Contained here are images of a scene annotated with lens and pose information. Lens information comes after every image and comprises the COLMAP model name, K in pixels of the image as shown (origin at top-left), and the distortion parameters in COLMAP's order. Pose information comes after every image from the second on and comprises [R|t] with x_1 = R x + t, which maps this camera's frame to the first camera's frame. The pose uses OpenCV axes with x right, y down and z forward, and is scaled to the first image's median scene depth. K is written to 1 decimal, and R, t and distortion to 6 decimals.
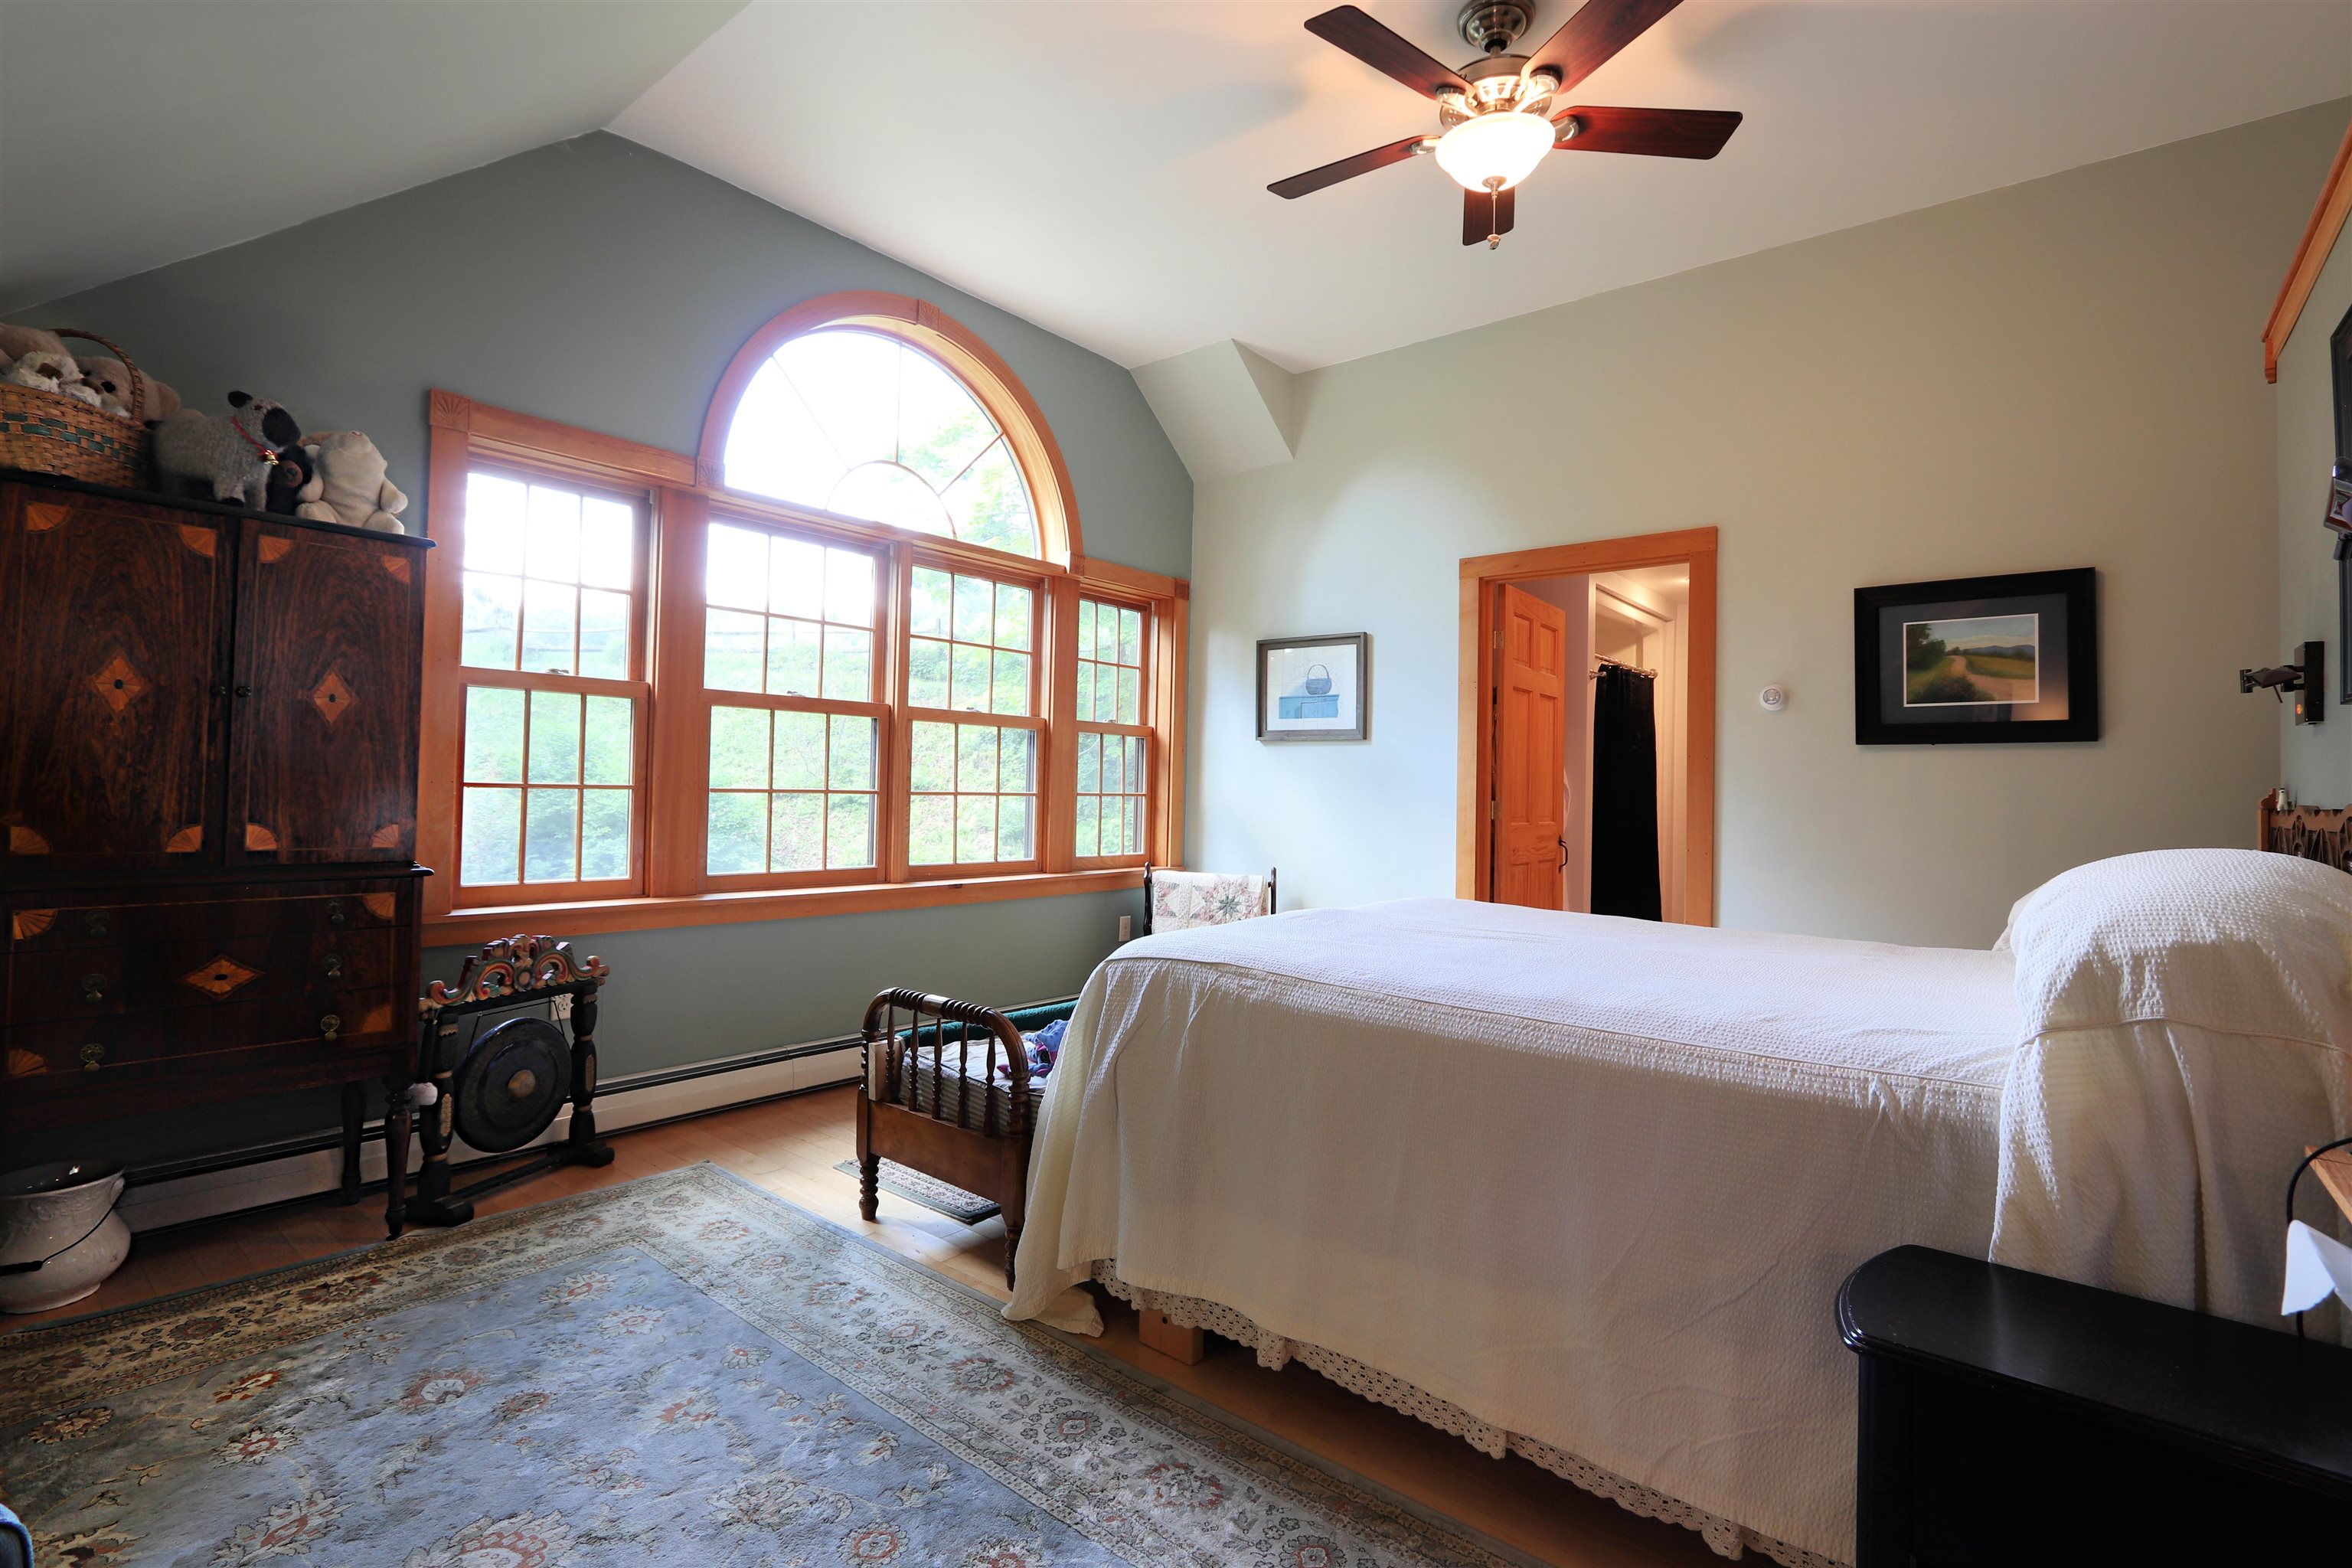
lens RADIAL K [[1081.8, 0, 1168.8], [0, 1081.8, 767.0], [0, 0, 1]] dist [-0.013890, 0.000579]
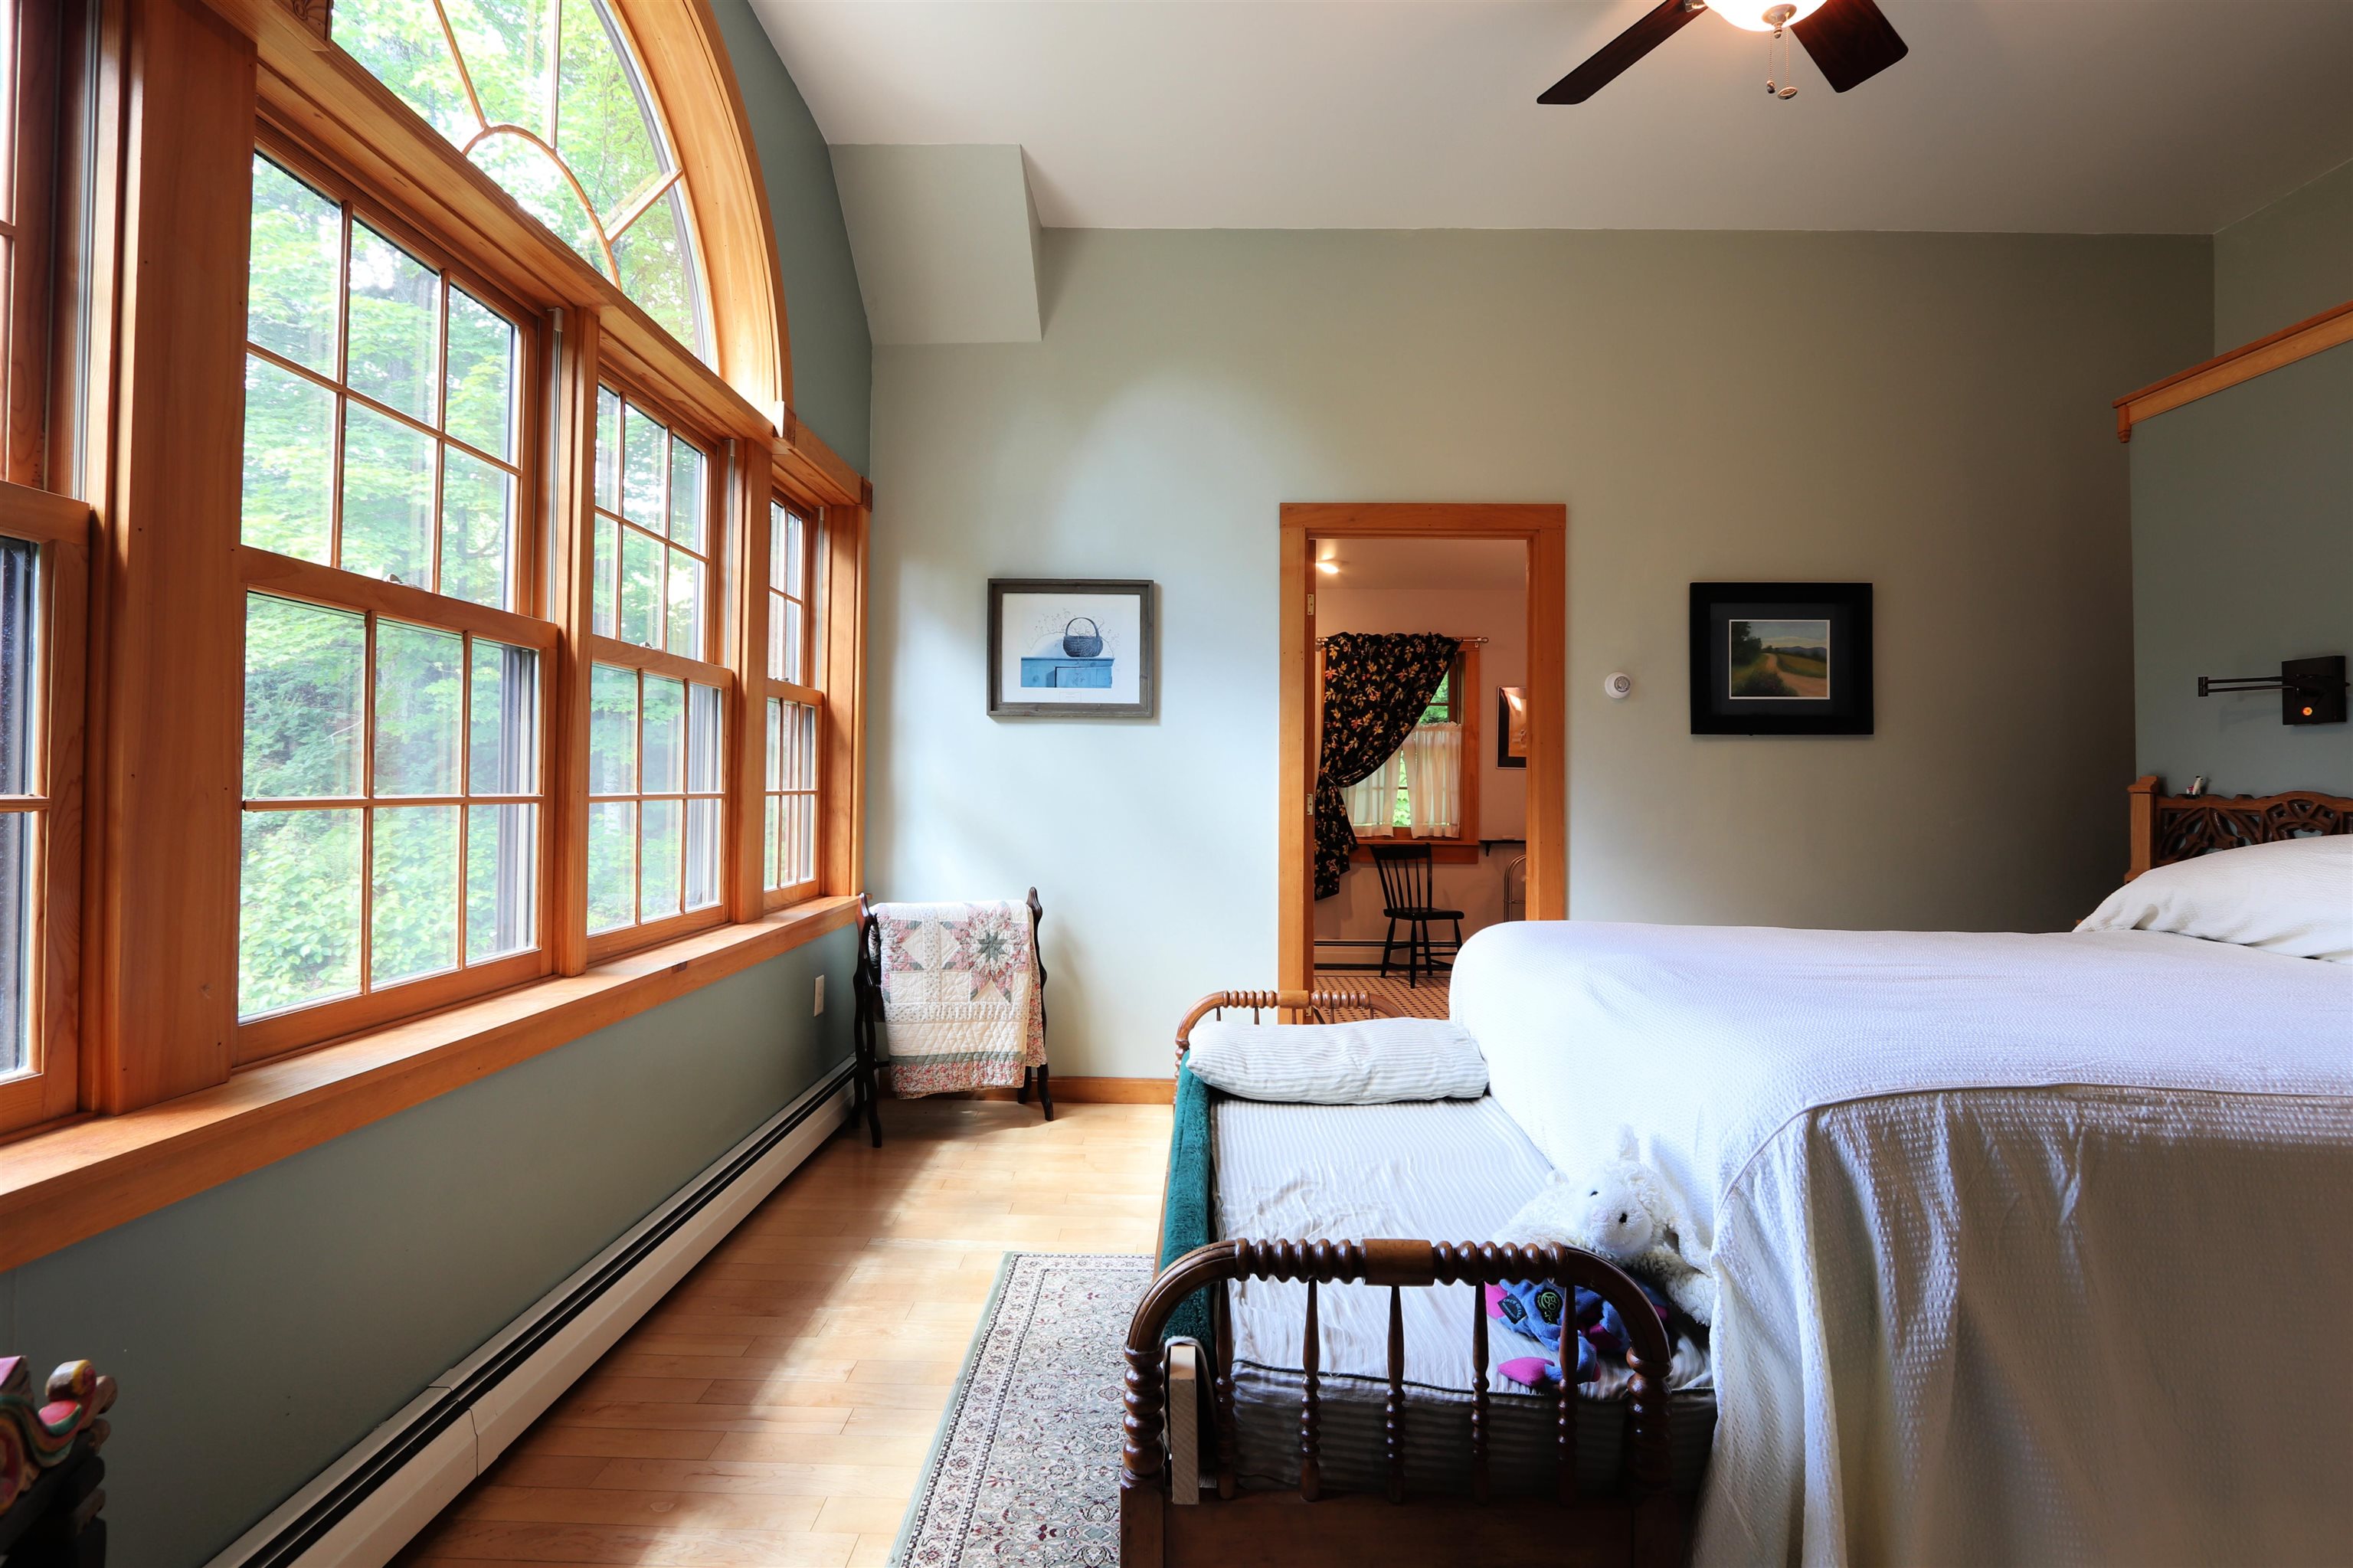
lens RADIAL K [[1106.5, 0, 1170.3], [0, 1106.5, 769.1], [0, 0, 1]] dist [-0.015105, 0.001387]
pose [[0.781456, -0.004724, 0.623943, -0.345756], [-0.005713, 0.999875, 0.014725, 0.000154], [-0.623935, -0.015072, 0.781331, 0.403850]]
